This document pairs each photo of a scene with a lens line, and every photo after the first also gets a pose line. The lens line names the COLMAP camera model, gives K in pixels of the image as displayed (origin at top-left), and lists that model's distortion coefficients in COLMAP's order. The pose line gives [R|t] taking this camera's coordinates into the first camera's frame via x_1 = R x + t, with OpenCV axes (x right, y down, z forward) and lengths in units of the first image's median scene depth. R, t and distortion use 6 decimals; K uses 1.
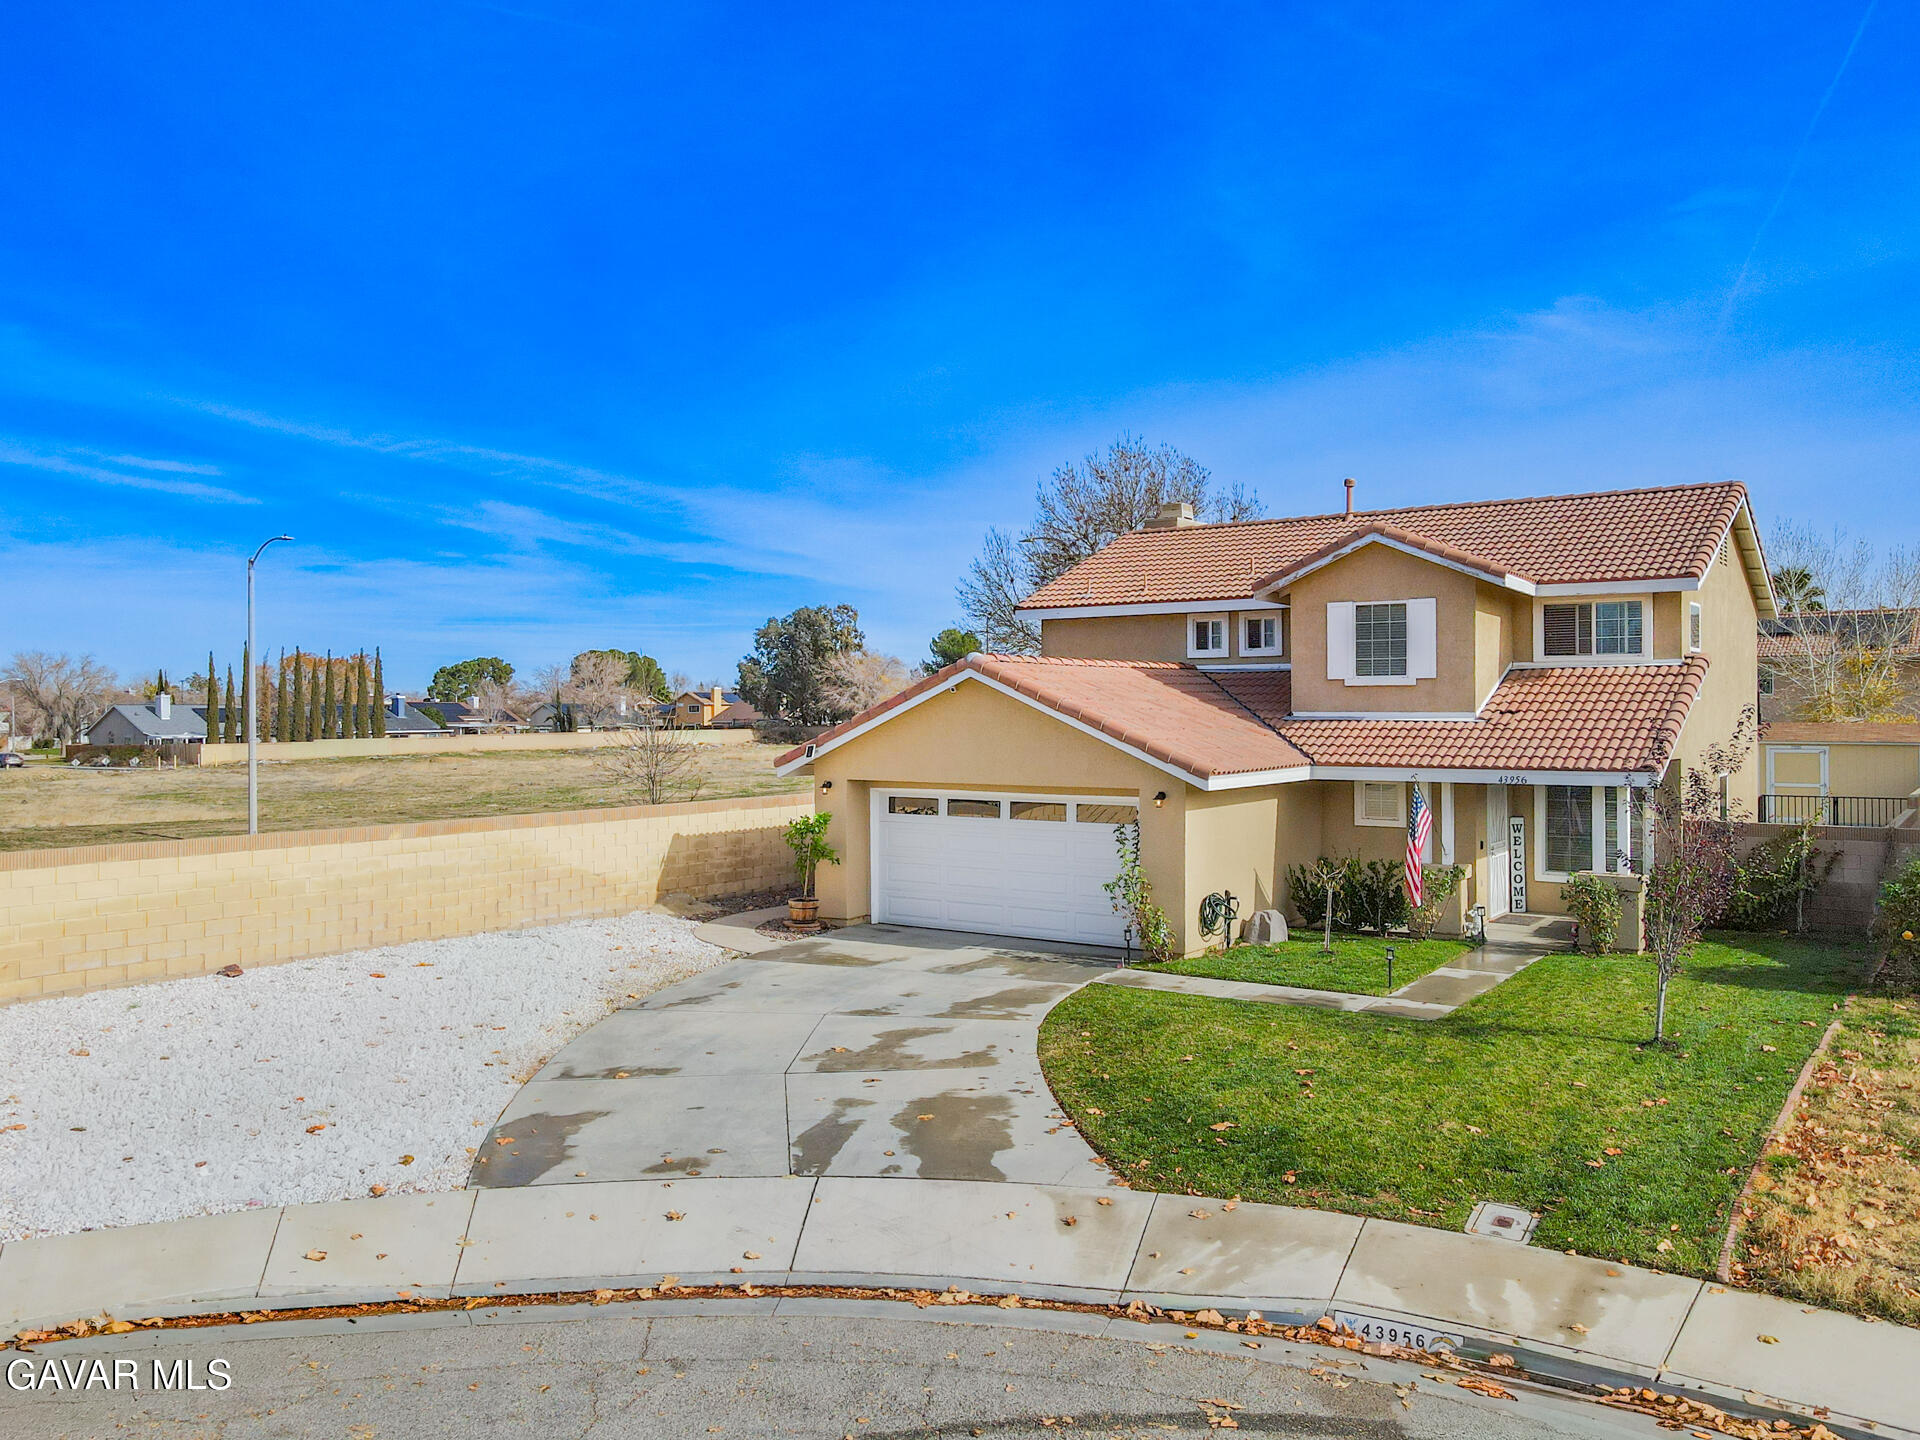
lens RADIAL K [[1484.5, 0, 952.2], [0, 1484.5, 714.6], [0, 0, 1]] dist [0.018855, 0.003938]
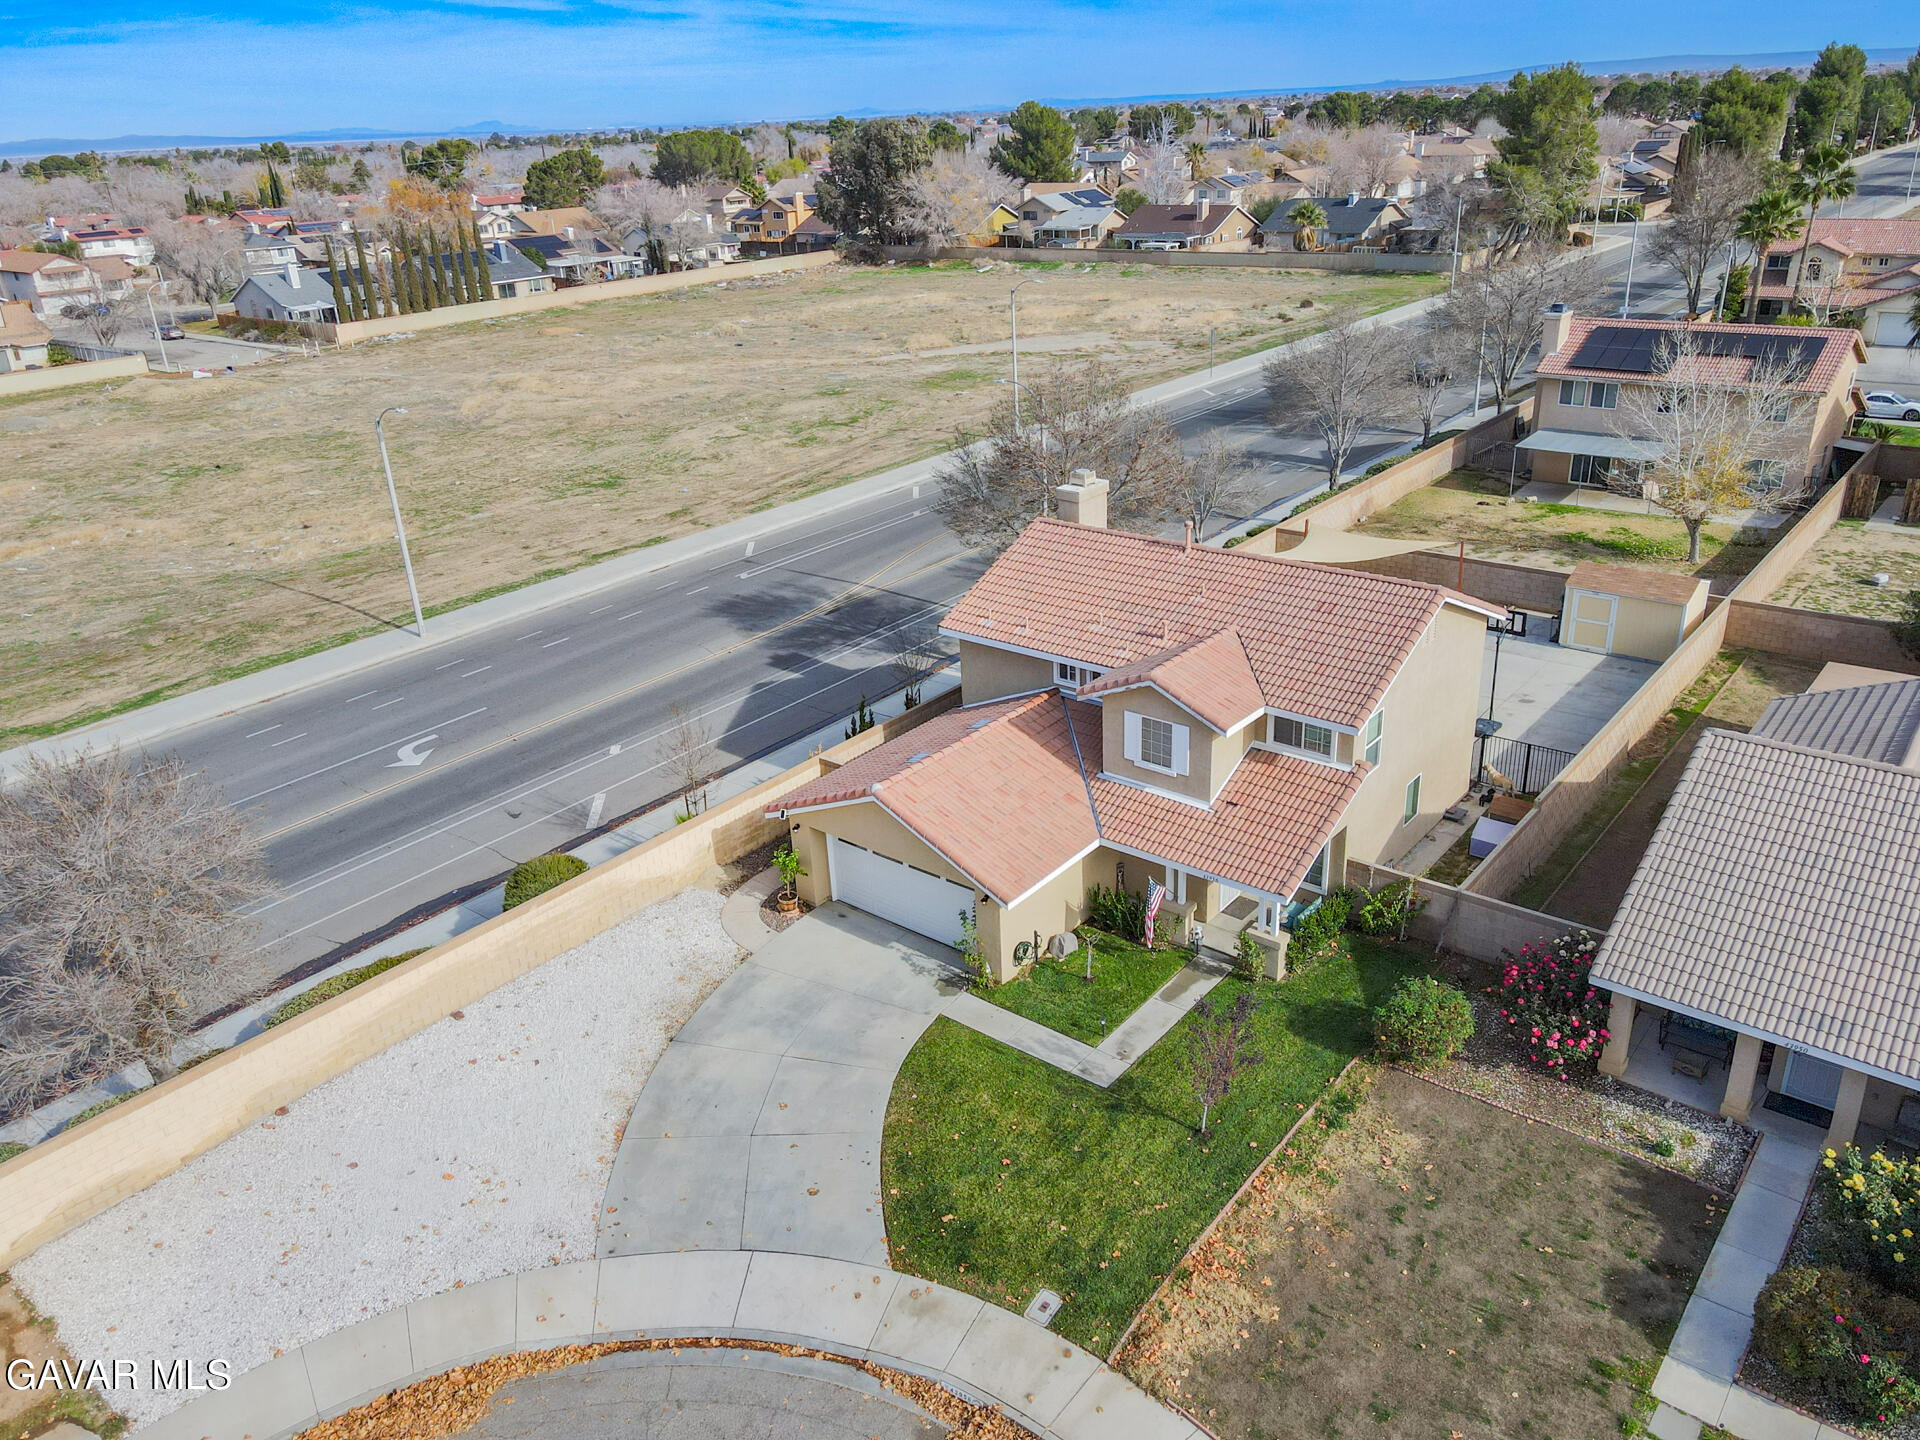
lens RADIAL K [[1417.4, 0, 952.7], [0, 1417.4, 716.6], [0, 0, 1]] dist [0.018974, 0.004629]
pose [[0.996702, -0.011761, -0.080293, 0.196707], [0.042899, 0.916246, 0.398313, -0.636595], [0.068883, -0.400444, 0.913729, -0.293175]]
